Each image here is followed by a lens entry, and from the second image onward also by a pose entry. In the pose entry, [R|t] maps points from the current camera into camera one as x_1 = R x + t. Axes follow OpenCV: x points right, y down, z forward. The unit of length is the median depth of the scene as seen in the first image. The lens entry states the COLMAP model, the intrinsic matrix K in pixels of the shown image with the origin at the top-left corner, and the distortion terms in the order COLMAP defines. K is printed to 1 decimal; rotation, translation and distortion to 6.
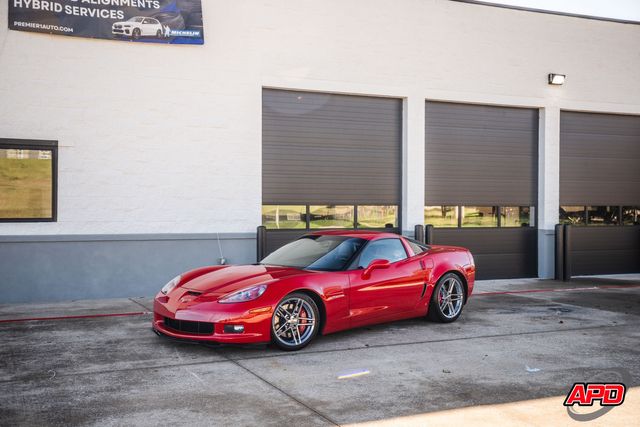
lens RADIAL K [[718.4, 0, 323.4], [0, 718.4, 216.5], [0, 0, 1]] dist [0.057181, 0.043788]
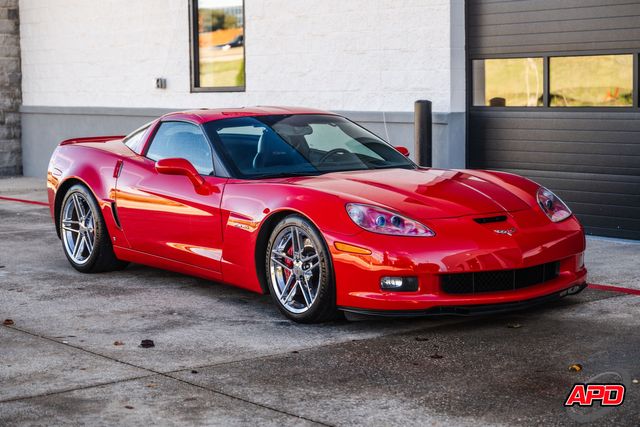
lens RADIAL K [[1326.5, 0, 322.2], [0, 1326.5, 225.7], [0, 0, 1]] dist [0.005515, 0.076233]
pose [[0.213053, 0.104941, -0.971389, 1.309125], [0.018388, 0.993608, 0.111374, -0.008113], [0.976868, -0.041591, 0.209761, 1.083004]]
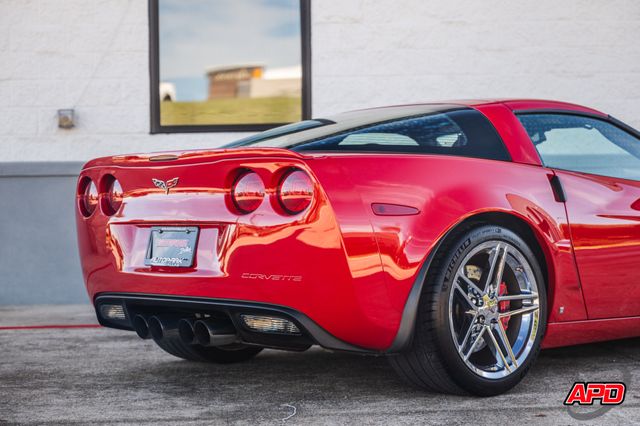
lens RADIAL K [[1349.8, 0, 337.6], [0, 1349.8, 211.4], [0, 0, 1]] dist [0.048577, -0.197089]
pose [[0.939969, -0.019606, -0.340697, -0.069417], [0.021498, 0.999767, 0.001778, 0.080968], [0.340583, -0.008995, 0.940171, 0.234361]]
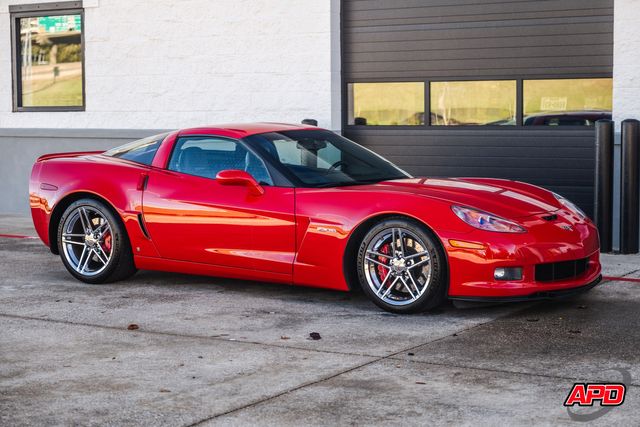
lens RADIAL K [[1297.6, 0, 344.2], [0, 1297.6, 214.1], [0, 0, 1]] dist [0.008023, -0.021959]
pose [[0.541756, 0.071574, -0.837483, 1.236649], [0.008146, 0.995874, 0.090381, -0.007976], [0.840496, -0.055786, 0.538938, 0.682699]]
